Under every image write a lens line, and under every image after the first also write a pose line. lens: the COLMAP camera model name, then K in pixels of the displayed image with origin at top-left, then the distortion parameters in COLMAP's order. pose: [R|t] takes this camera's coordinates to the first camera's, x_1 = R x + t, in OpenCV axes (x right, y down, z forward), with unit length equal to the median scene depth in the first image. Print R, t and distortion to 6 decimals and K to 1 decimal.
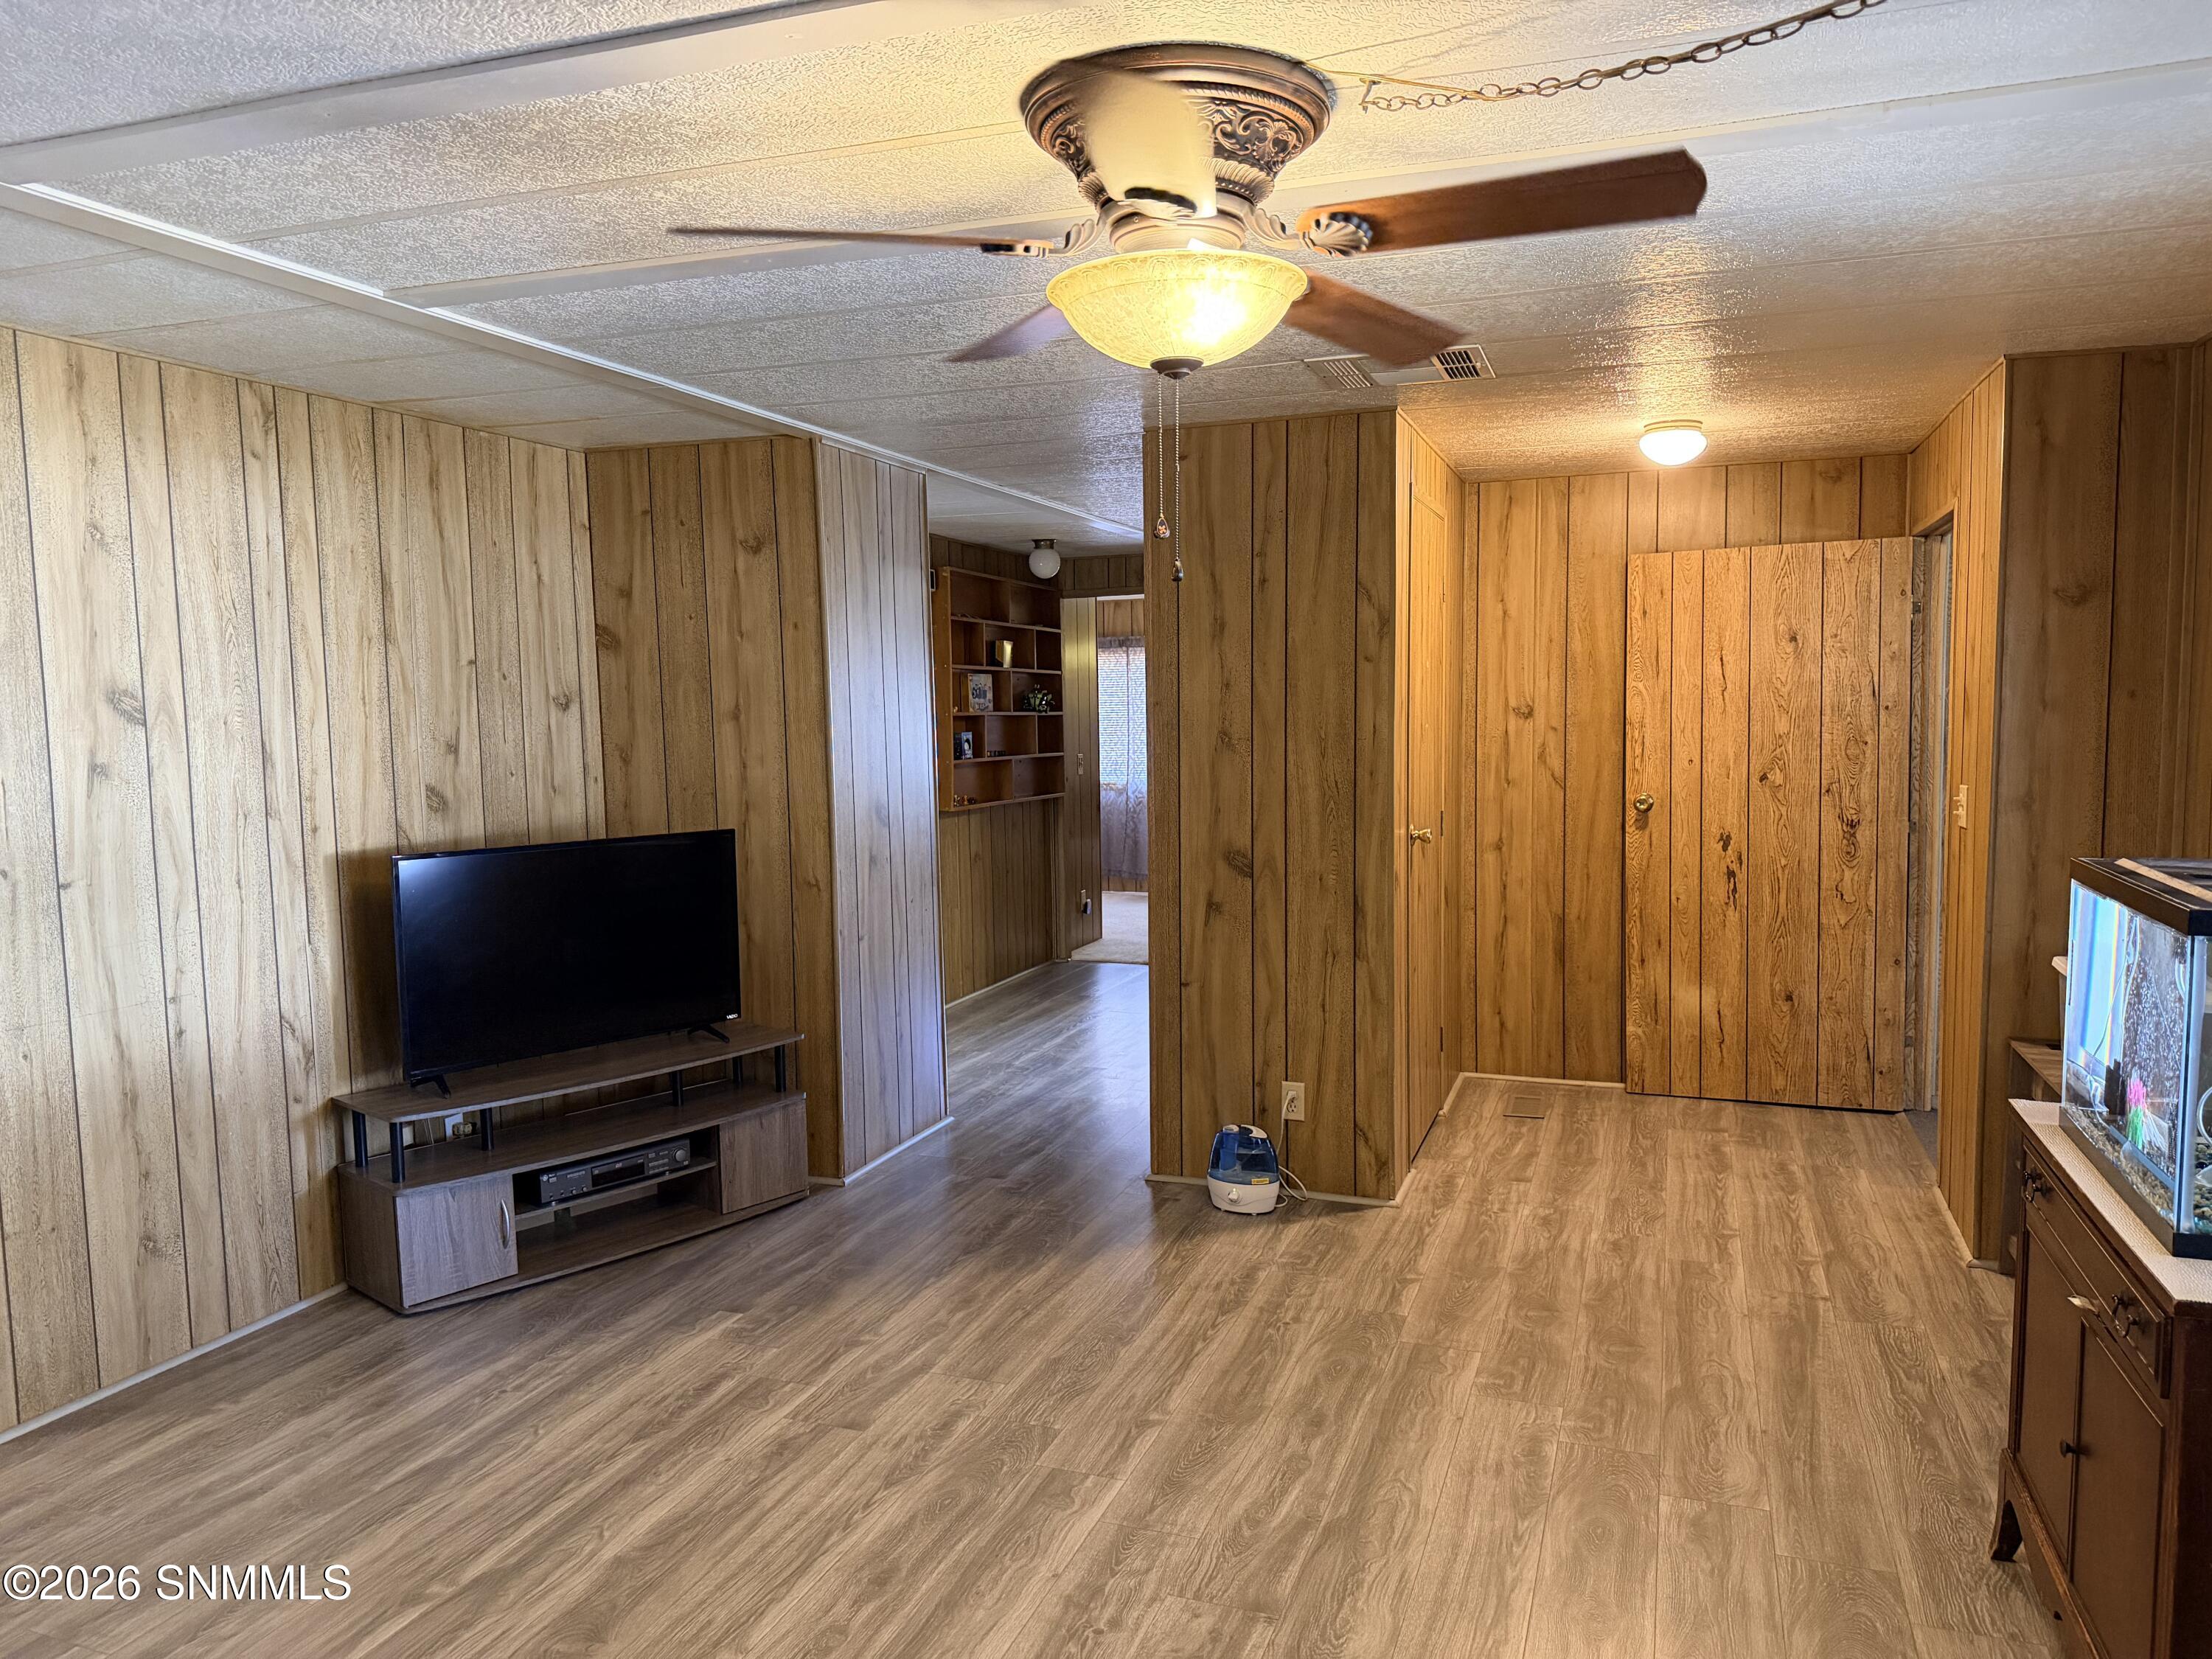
lens RADIAL K [[1526.0, 0, 1118.1], [0, 1526.0, 844.1], [0, 0, 1]] dist [0.122011, -0.194873]
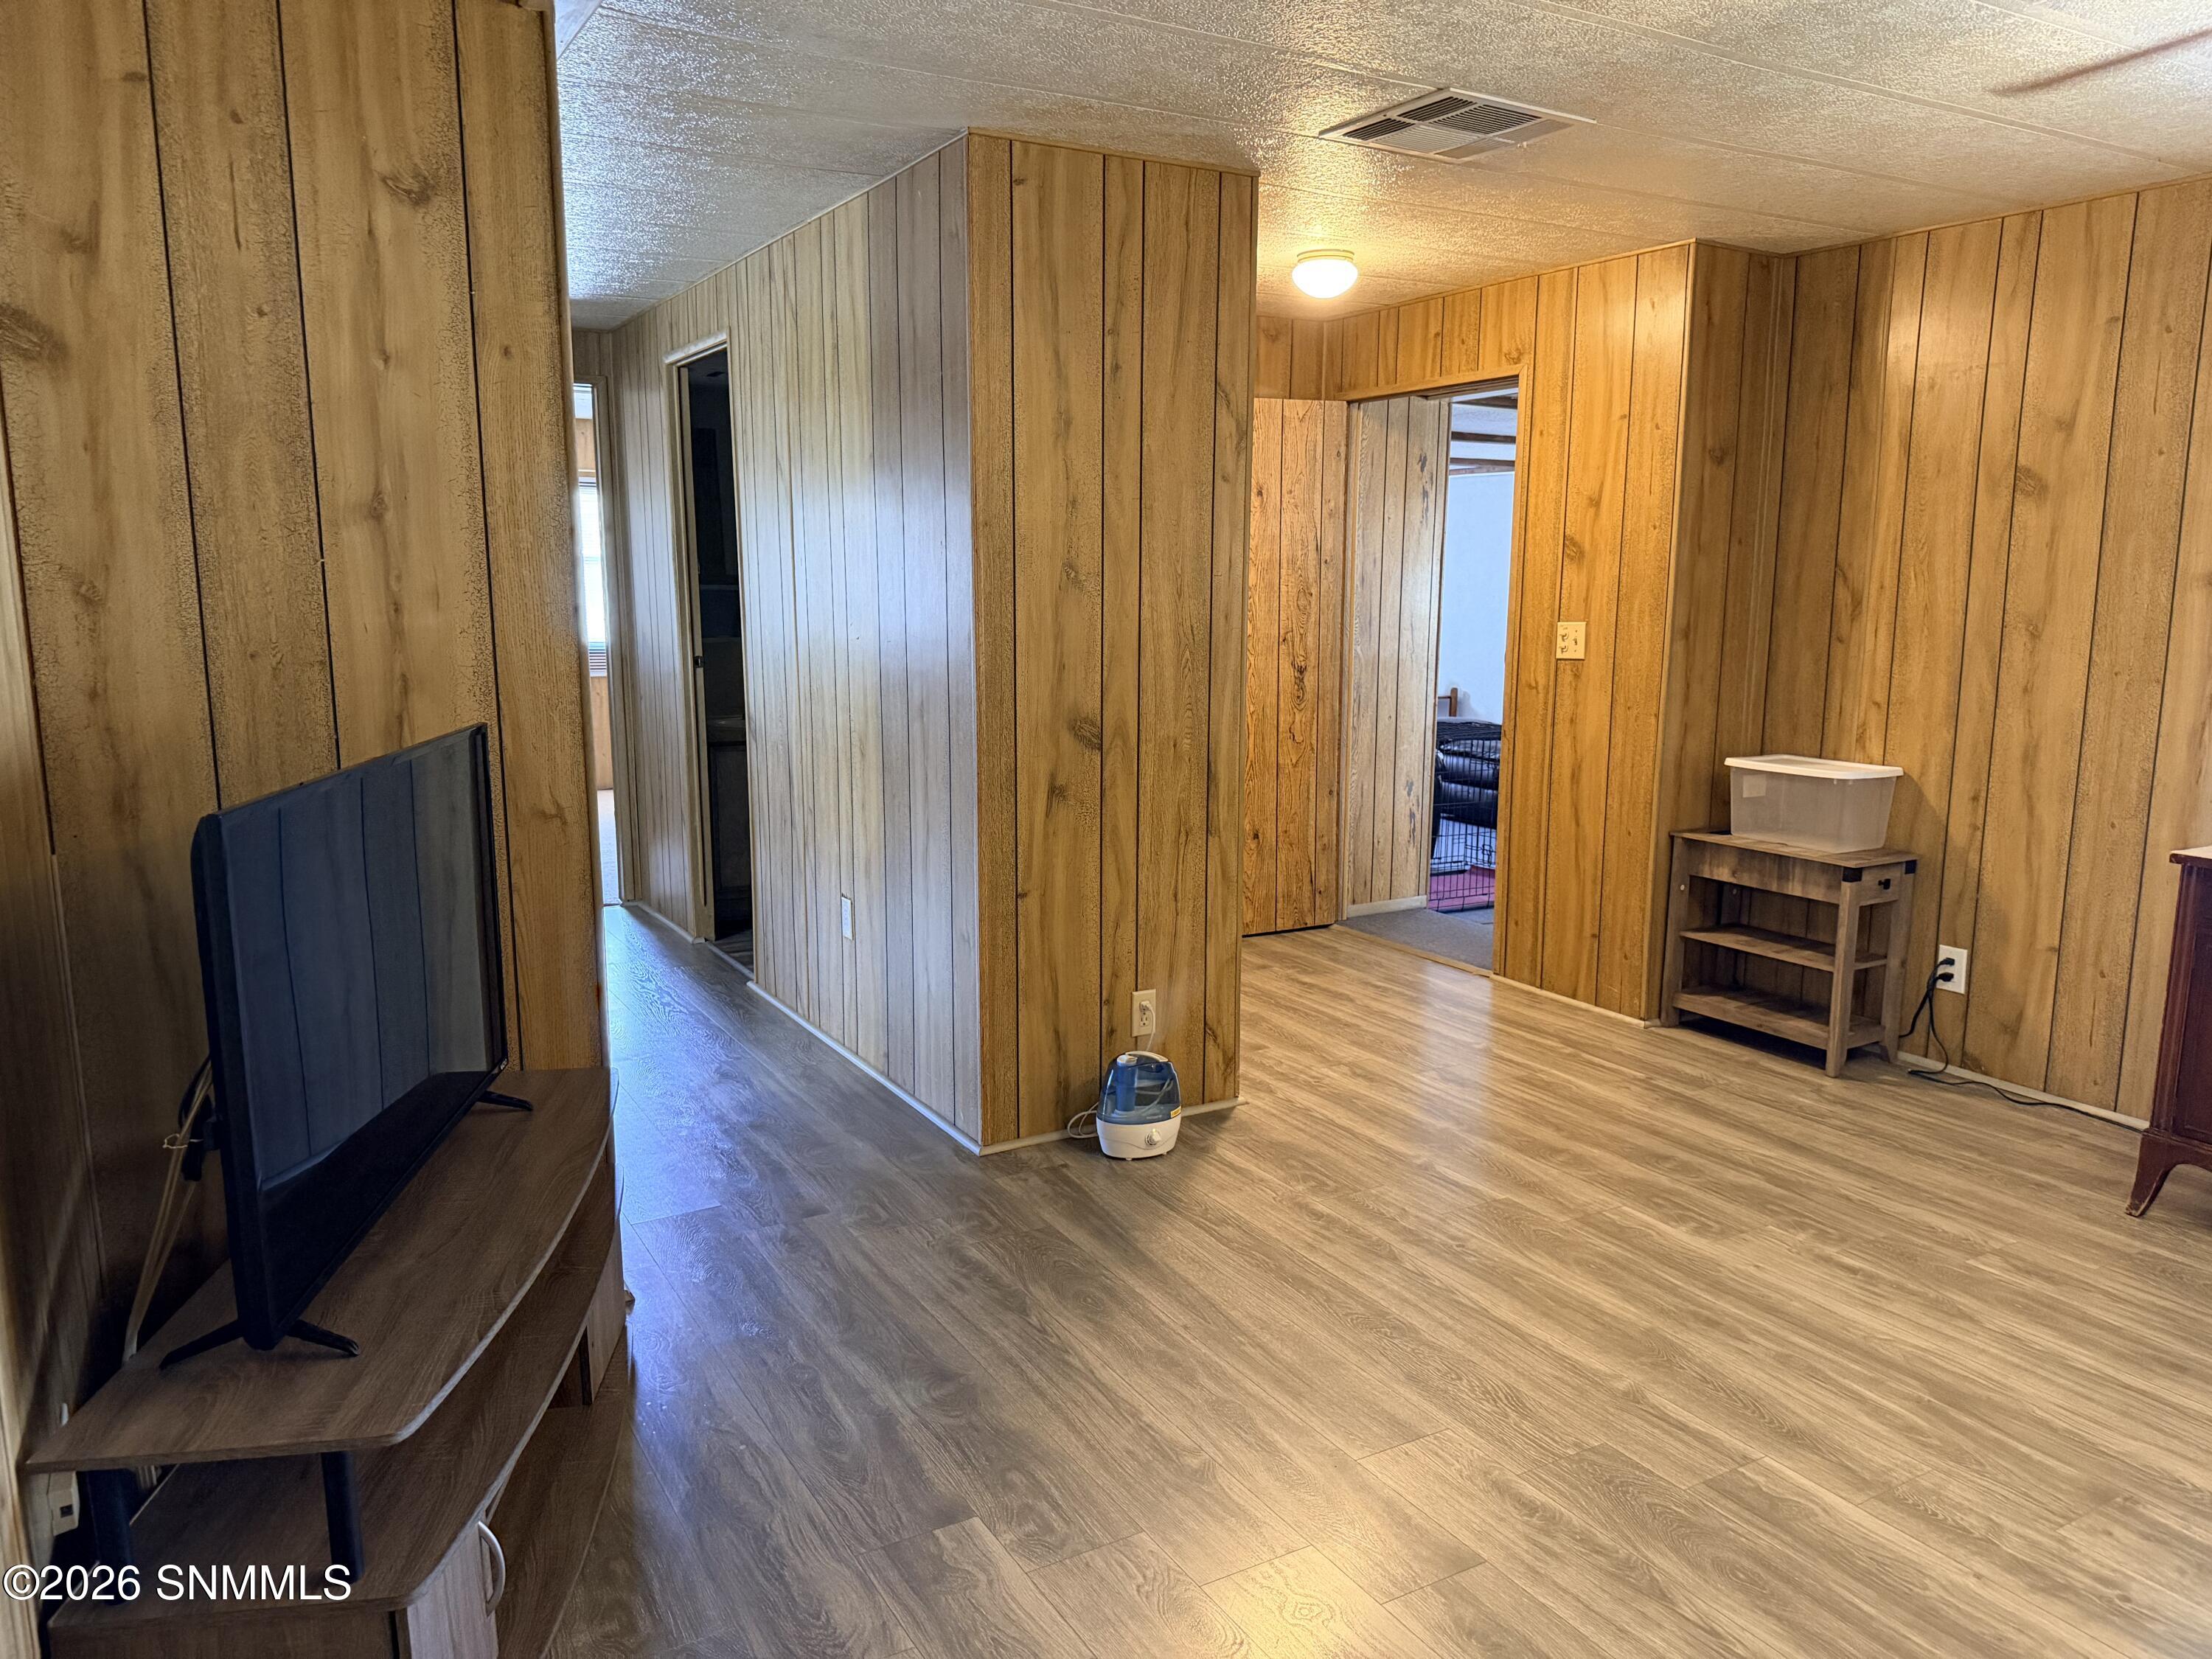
lens RADIAL K [[1526.0, 0, 1118.1], [0, 1526.0, 844.1], [0, 0, 1]] dist [0.122011, -0.194873]
pose [[0.648132, -0.115094, 0.752780, -0.515329], [0.057931, 0.993100, 0.101960, -0.010220], [-0.759321, -0.022474, 0.650328, 0.471225]]
